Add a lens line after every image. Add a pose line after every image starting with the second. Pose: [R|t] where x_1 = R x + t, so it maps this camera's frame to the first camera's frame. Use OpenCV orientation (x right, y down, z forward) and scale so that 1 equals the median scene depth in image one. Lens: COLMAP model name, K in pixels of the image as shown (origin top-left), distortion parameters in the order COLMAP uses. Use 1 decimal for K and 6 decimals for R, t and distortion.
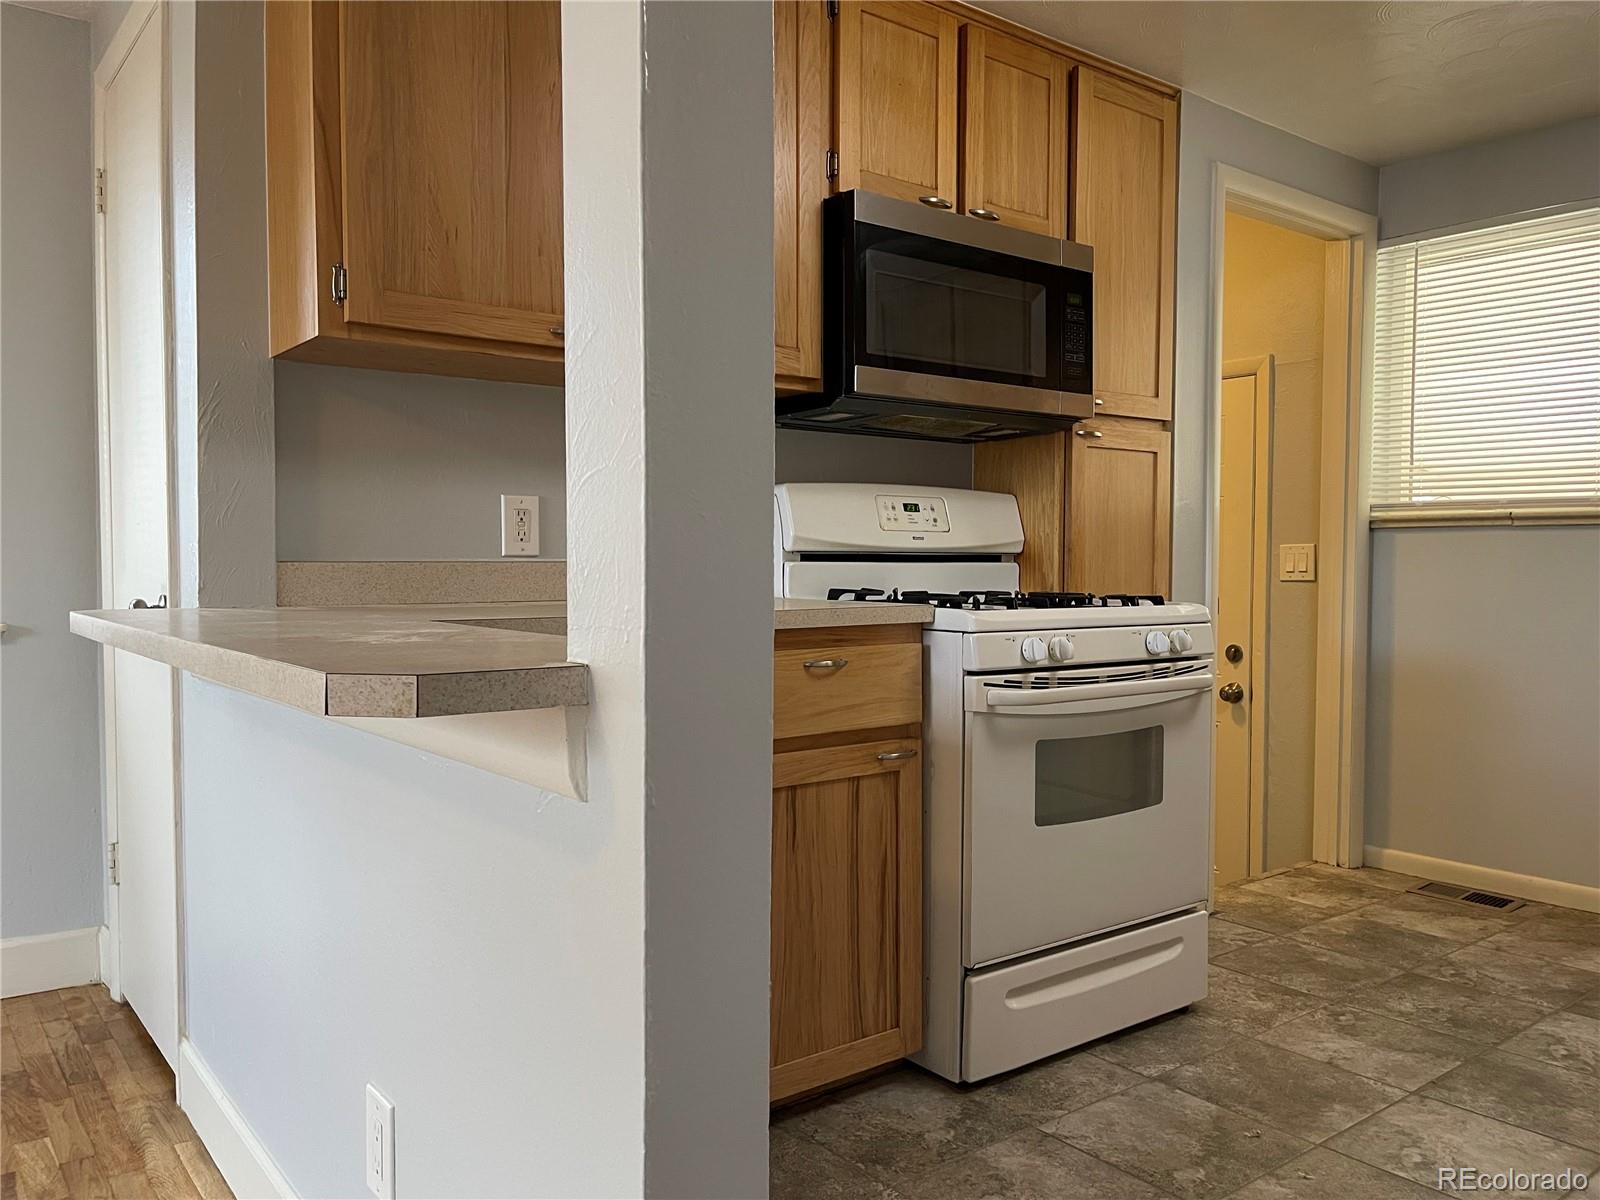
lens RADIAL K [[1206.2, 0, 800.8], [0, 1206.2, 607.4], [0, 0, 1]] dist [0.121917, -0.164673]
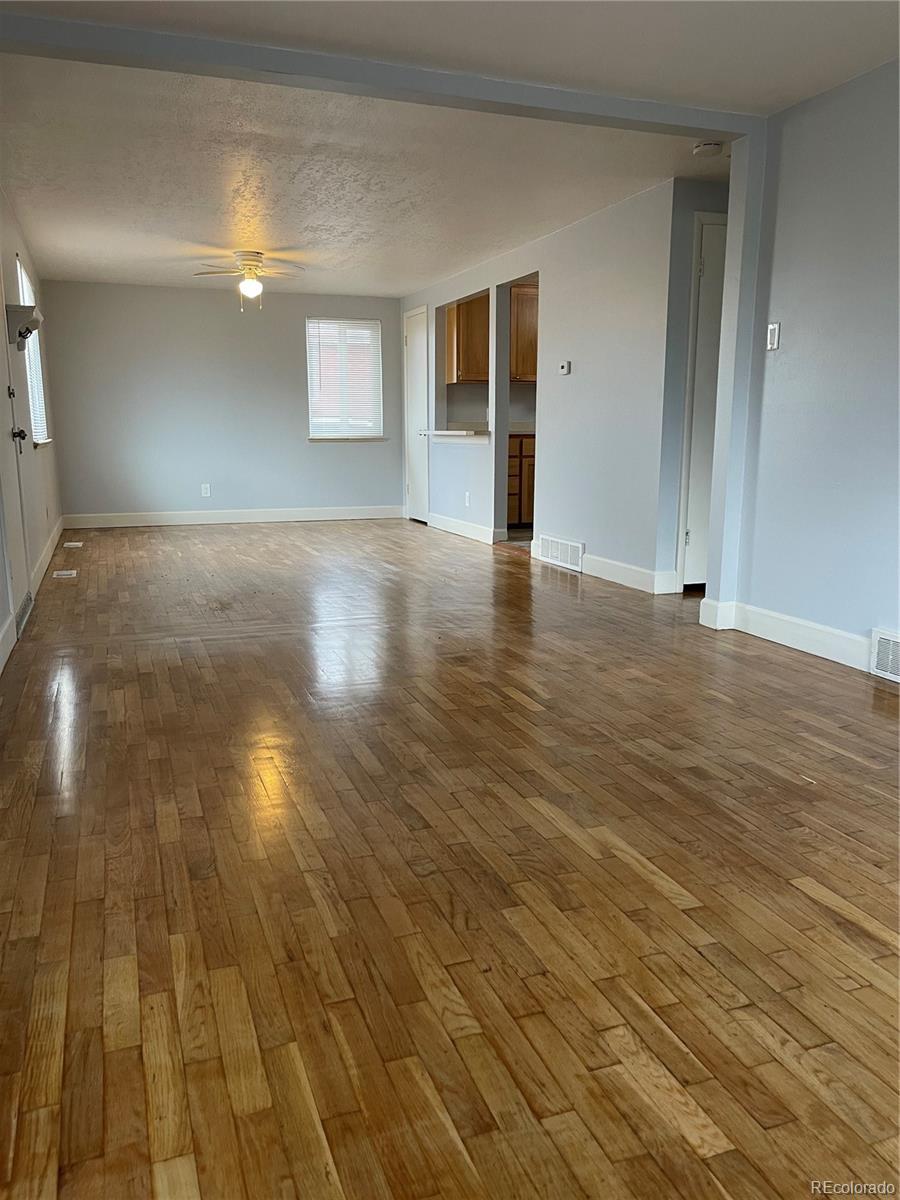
lens RADIAL K [[904.7, 0, 450.0], [0, 904.7, 600.0], [0, 0, 1]] dist [0.121917, -0.164673]
pose [[0.955902, 0.052602, -0.288937, 1.748286], [-0.008566, 0.988404, 0.151606, 0.293029], [0.293561, -0.142446, 0.945268, -6.408082]]
